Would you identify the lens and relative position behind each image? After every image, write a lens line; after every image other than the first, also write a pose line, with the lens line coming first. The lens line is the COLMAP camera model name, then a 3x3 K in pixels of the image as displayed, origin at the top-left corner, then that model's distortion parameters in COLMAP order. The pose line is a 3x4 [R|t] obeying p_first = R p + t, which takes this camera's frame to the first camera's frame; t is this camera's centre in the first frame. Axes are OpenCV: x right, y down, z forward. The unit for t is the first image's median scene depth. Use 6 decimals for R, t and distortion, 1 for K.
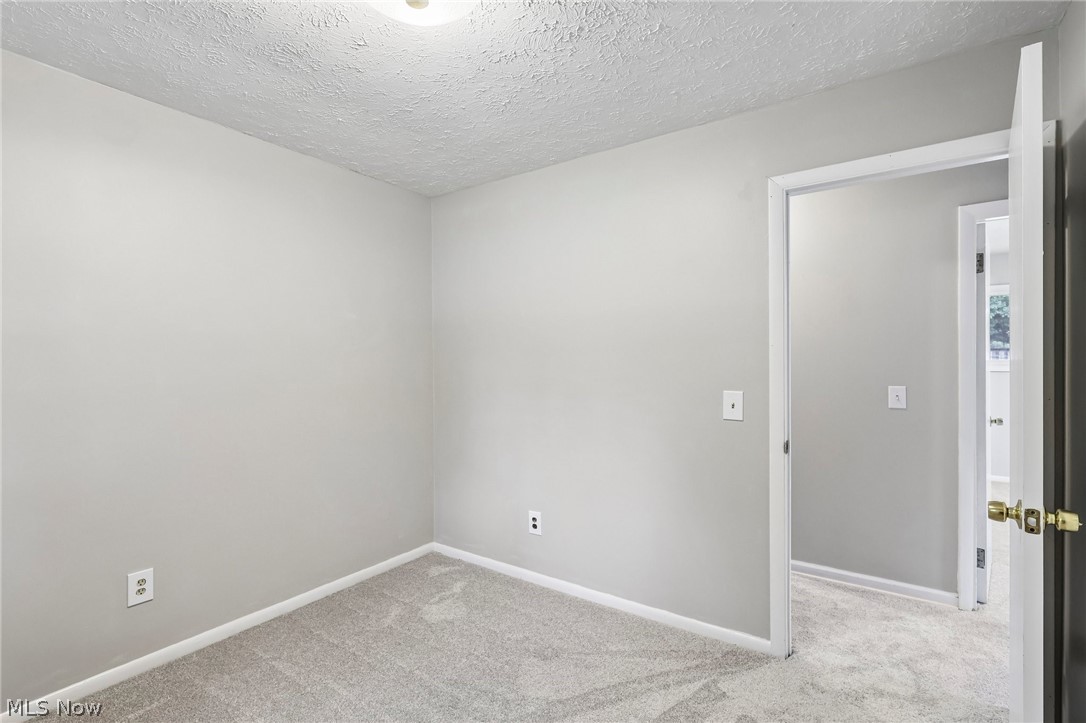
lens RADIAL K [[506.8, 0, 540.2], [0, 506.8, 359.4], [0, 0, 1]] dist [-0.000511, 0.000194]
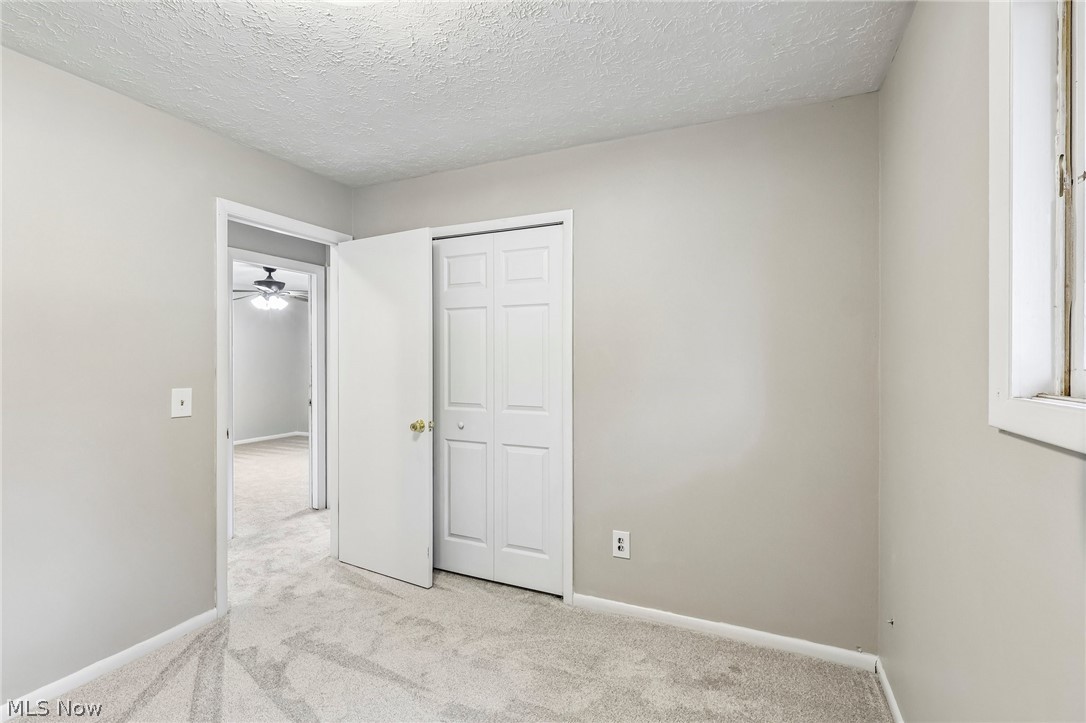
lens RADIAL K [[506.8, 0, 540.2], [0, 506.8, 359.4], [0, 0, 1]] dist [-0.000511, 0.000194]
pose [[-0.191824, 0.001450, 0.981428, -0.798971], [-0.000308, 0.999999, -0.001537, 0.005675], [-0.981429, -0.000597, -0.191823, 0.515610]]
